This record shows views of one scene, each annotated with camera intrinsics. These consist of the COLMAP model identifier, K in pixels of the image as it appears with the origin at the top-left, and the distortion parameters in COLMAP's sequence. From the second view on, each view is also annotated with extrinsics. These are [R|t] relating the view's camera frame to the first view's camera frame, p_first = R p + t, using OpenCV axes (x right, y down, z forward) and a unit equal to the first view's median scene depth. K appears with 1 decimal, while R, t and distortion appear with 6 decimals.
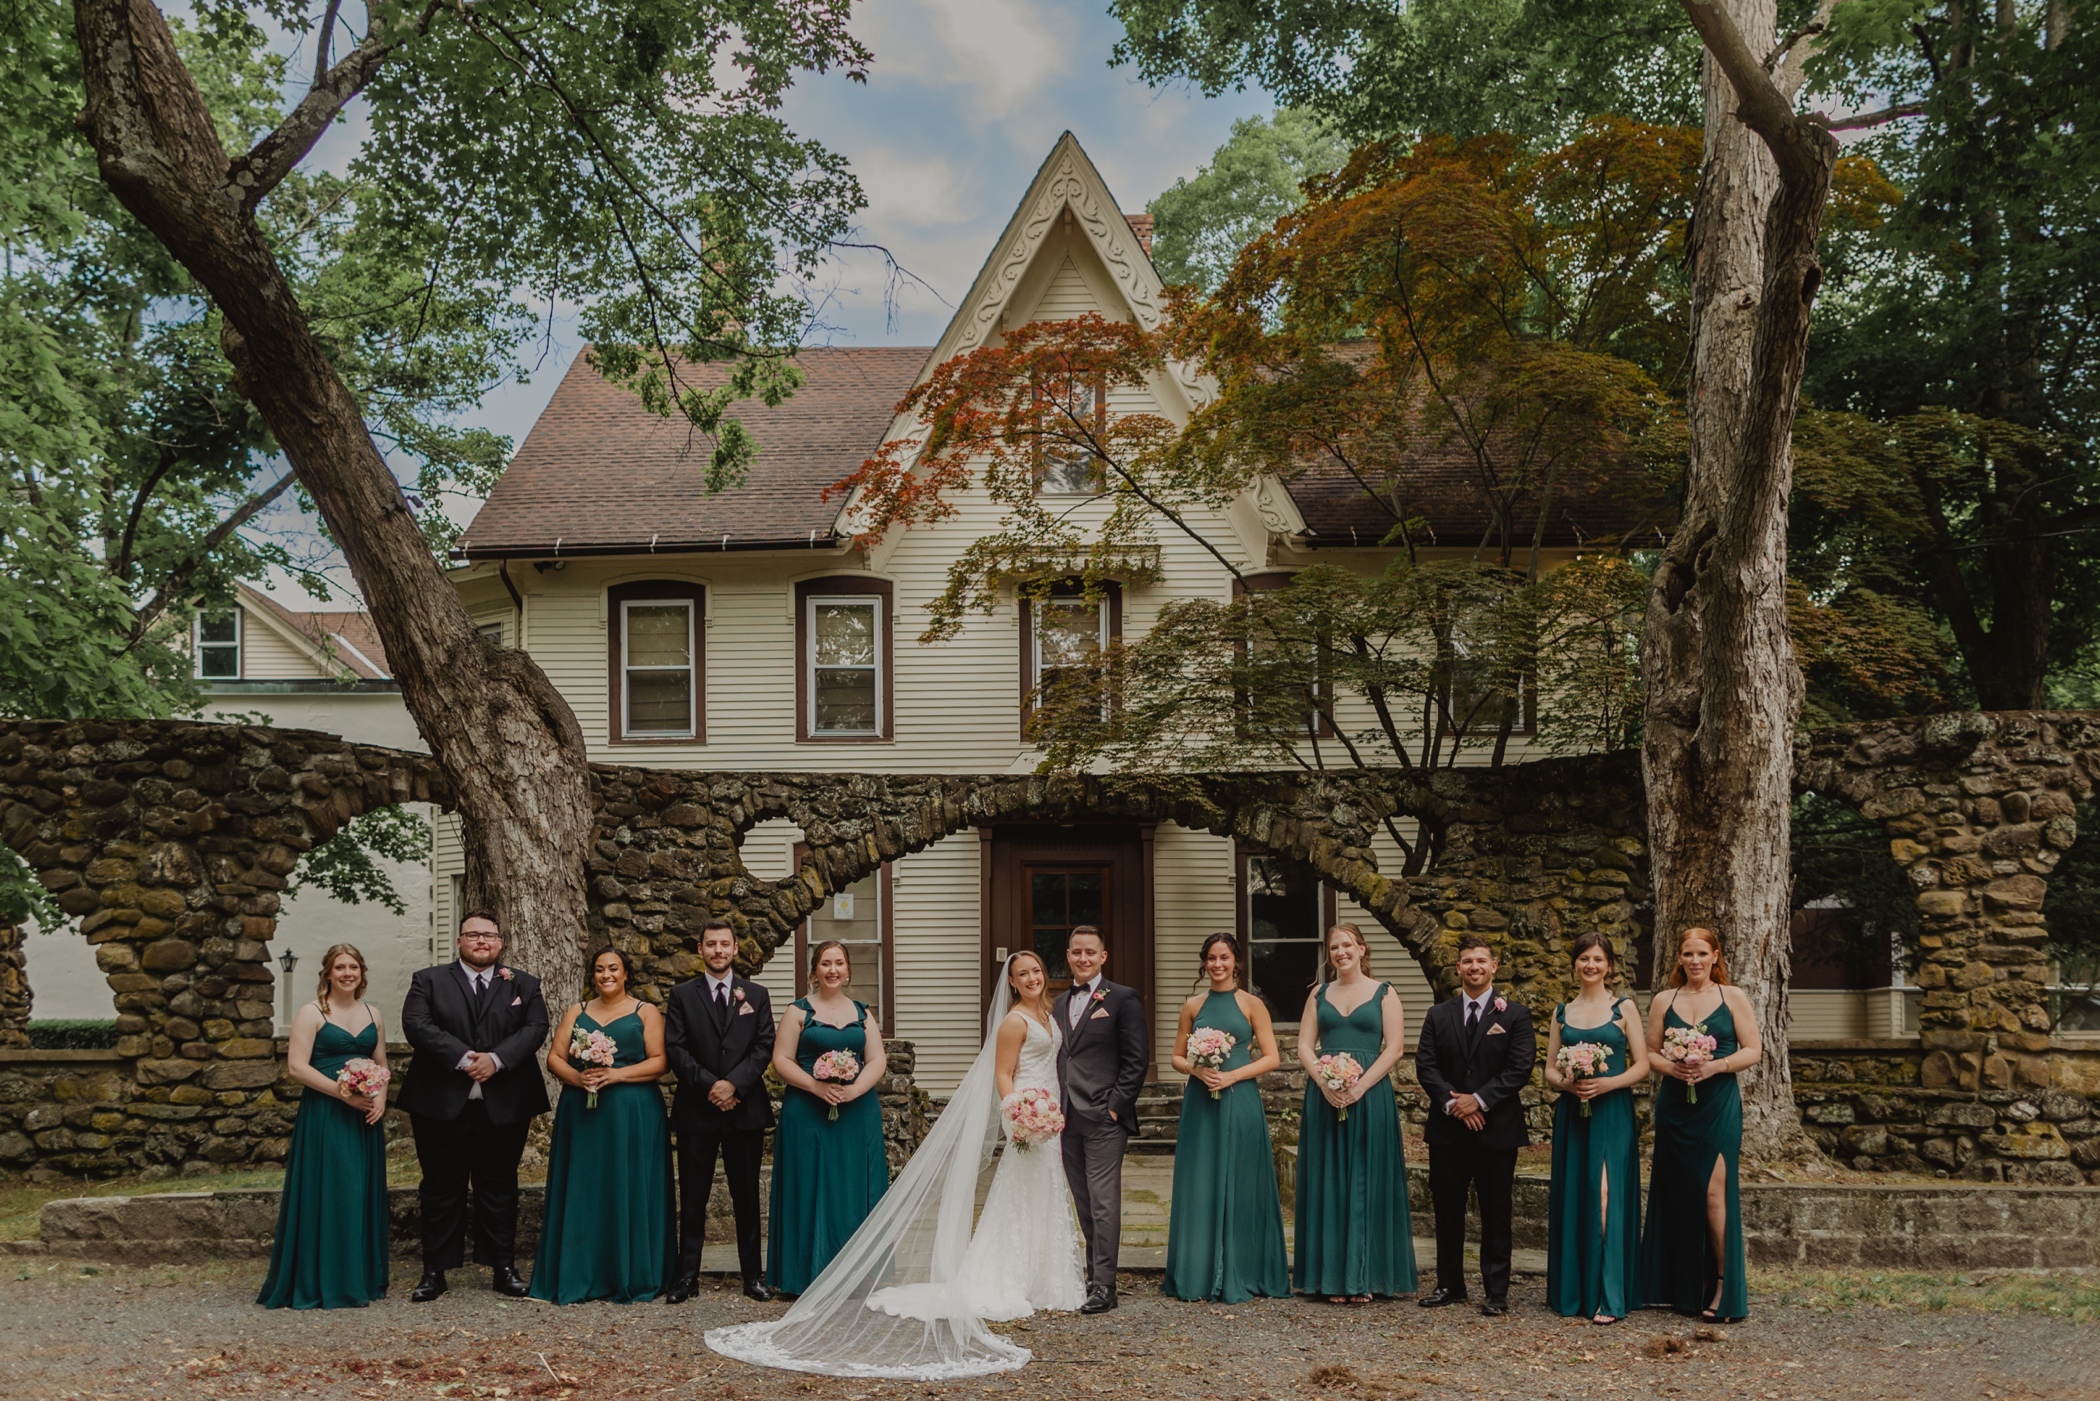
lens RADIAL K [[3496.5, 0, 1024.2], [0, 3496.5, 663.2], [0, 0, 1]] dist [0.312340, -1.146095]
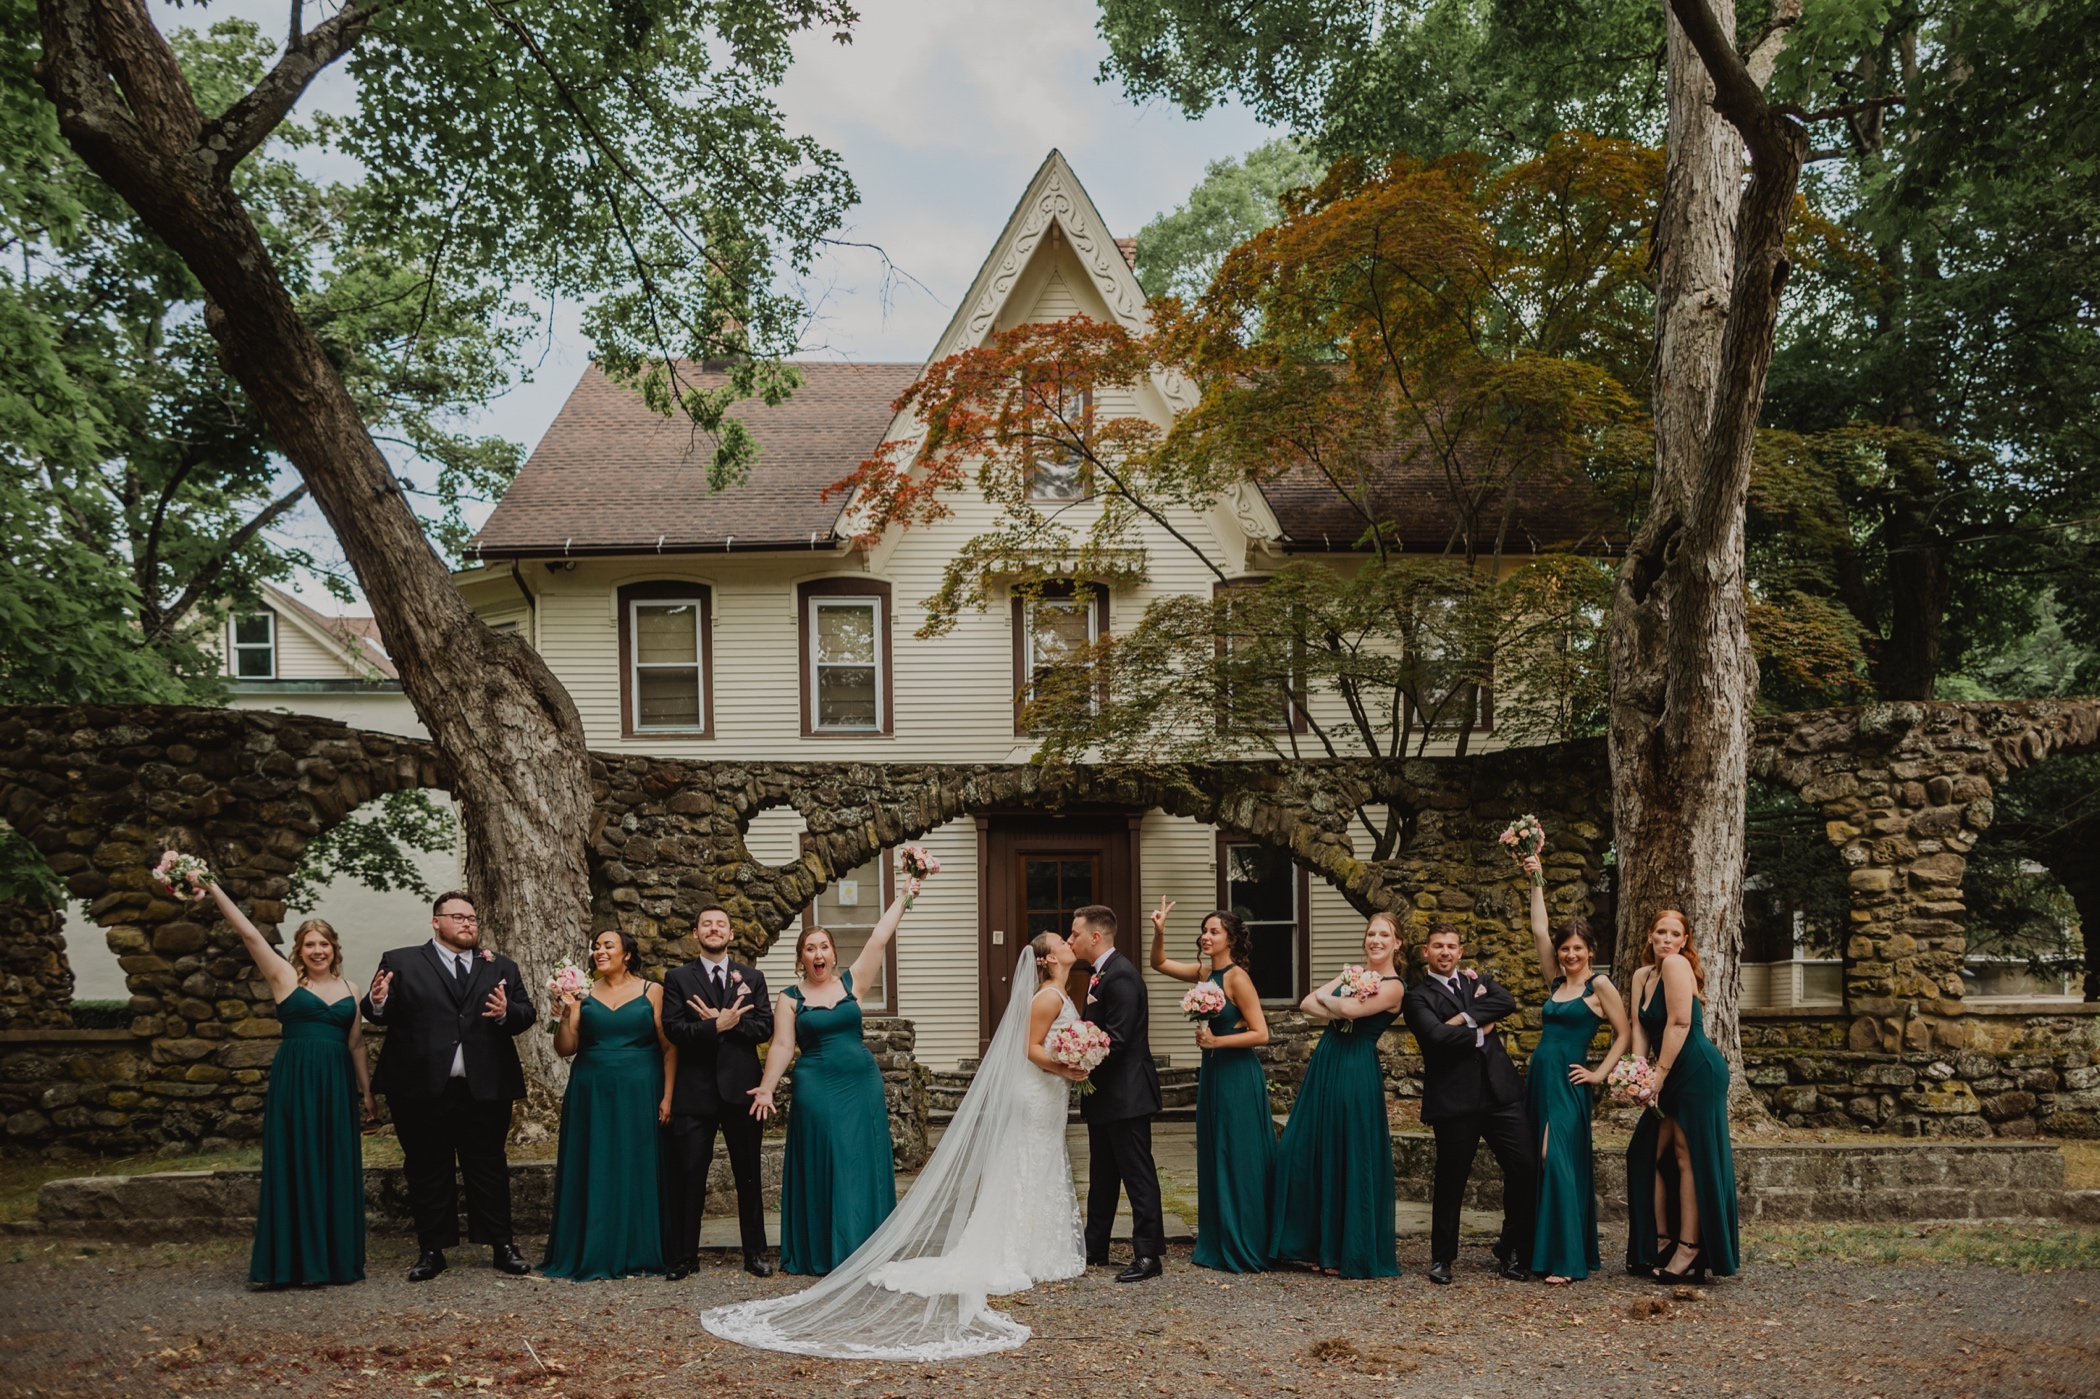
lens RADIAL K [[5727.3, 0, 1050.0], [0, 5727.3, 699.5], [0, 0, 1]] dist [0.053107, 1.018513]
pose [[0.999971, -0.006990, 0.002910, 0.004507], [0.006839, 0.998785, 0.048797, -0.069413], [-0.003247, -0.048776, 0.998804, -0.689855]]
